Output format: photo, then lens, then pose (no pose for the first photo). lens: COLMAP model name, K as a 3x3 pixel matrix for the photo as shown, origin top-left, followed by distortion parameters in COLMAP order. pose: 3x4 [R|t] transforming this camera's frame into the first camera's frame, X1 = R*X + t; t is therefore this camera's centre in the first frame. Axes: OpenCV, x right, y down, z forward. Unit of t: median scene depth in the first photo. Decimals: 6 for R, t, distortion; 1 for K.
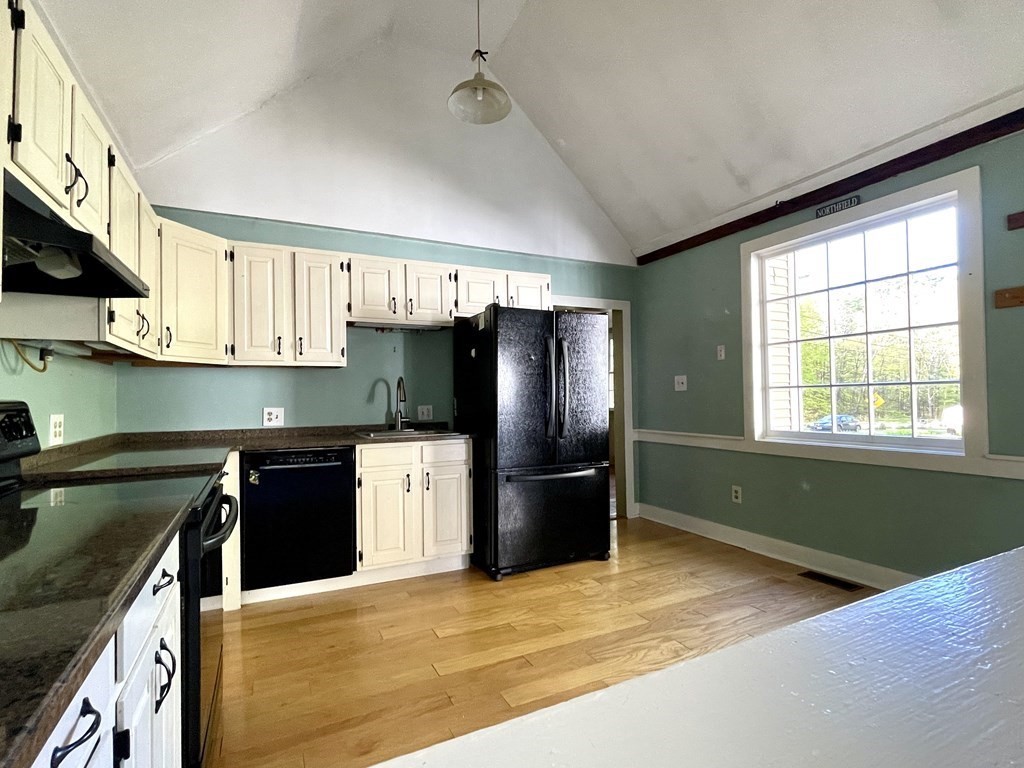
lens RADIAL K [[489.0, 0, 534.1], [0, 489.0, 392.1], [0, 0, 1]] dist [-0.003481, 0.000426]
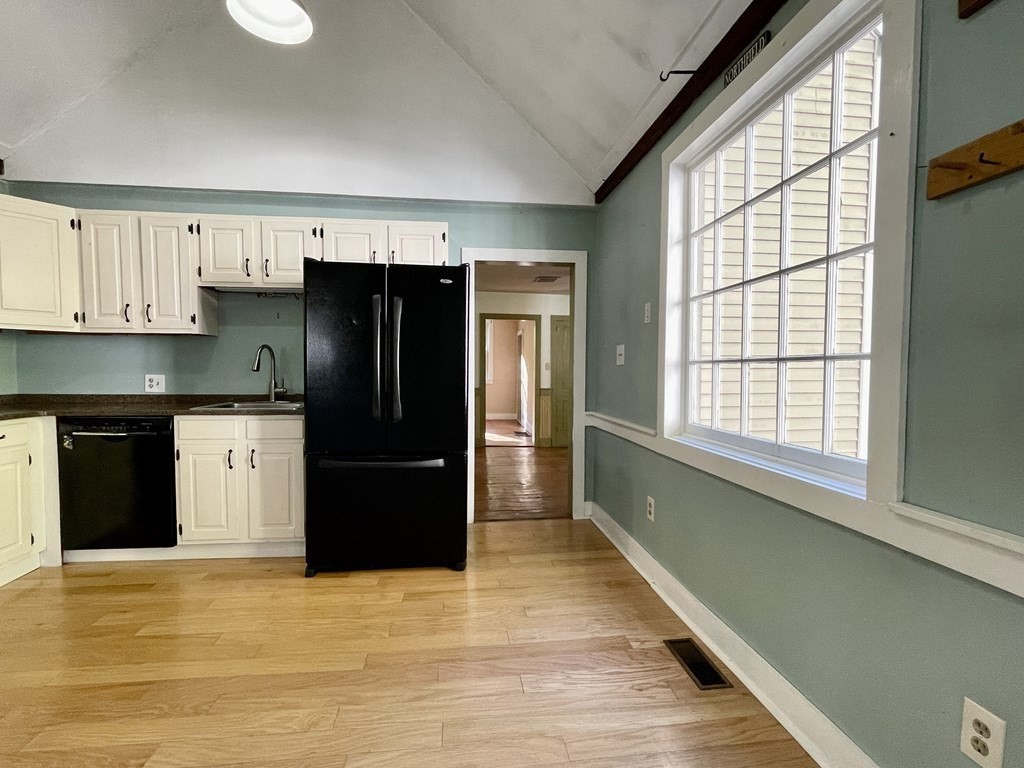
lens RADIAL K [[489.0, 0, 511.0], [0, 489.0, 392.9], [0, 0, 1]] dist [-0.003481, 0.000426]
pose [[0.940761, 0.037154, -0.337027, 0.549950], [-0.015209, 0.997602, 0.067523, -0.010397], [0.338728, -0.058397, 0.939070, 0.309563]]
